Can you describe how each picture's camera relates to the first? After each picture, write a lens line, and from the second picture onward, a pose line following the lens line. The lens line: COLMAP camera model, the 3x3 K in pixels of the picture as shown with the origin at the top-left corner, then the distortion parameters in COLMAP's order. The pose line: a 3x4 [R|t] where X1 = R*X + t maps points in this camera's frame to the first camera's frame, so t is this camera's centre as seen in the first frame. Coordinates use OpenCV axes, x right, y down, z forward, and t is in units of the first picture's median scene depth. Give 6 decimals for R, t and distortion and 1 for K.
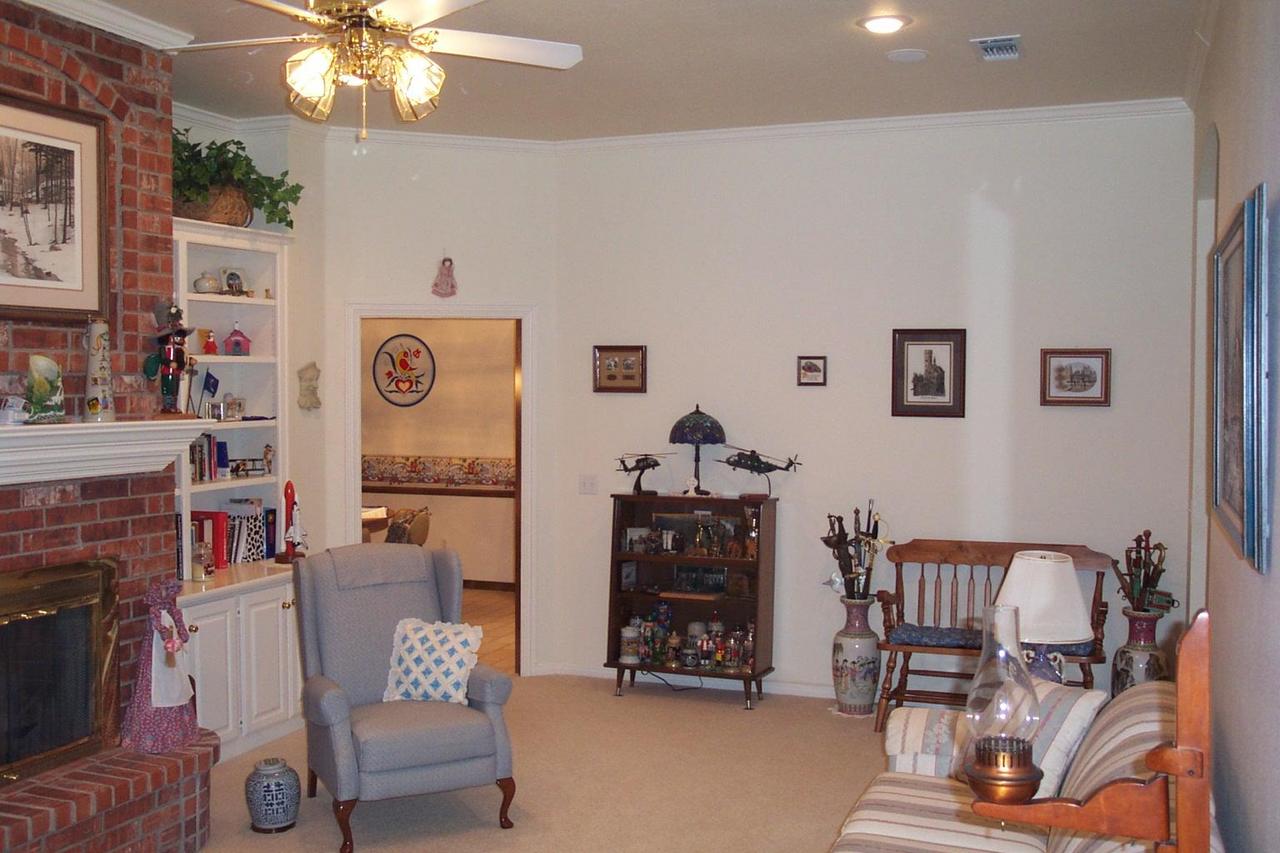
lens RADIAL K [[1263.5, 0, 638.3], [0, 1263.5, 426.1], [0, 0, 1]] dist [-0.048920, 0.000000]
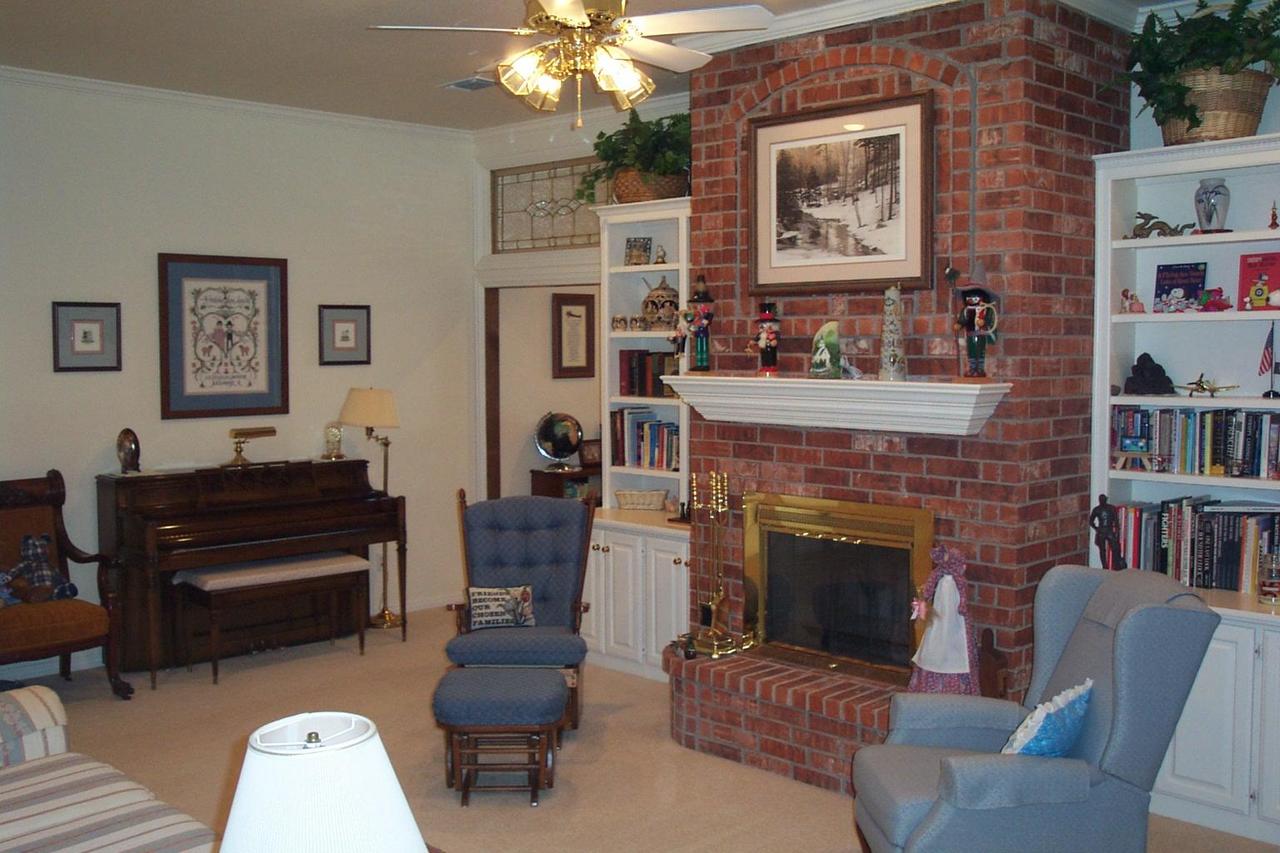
lens RADIAL K [[1263.5, 0, 637.7], [0, 1263.5, 422.5], [0, 0, 1]] dist [-0.048920, 0.000000]
pose [[-0.404543, 0.054812, -0.912875, 0.667572], [-0.034220, 0.996596, 0.075004, -0.042391], [0.913879, 0.061581, -0.401290, 1.254265]]
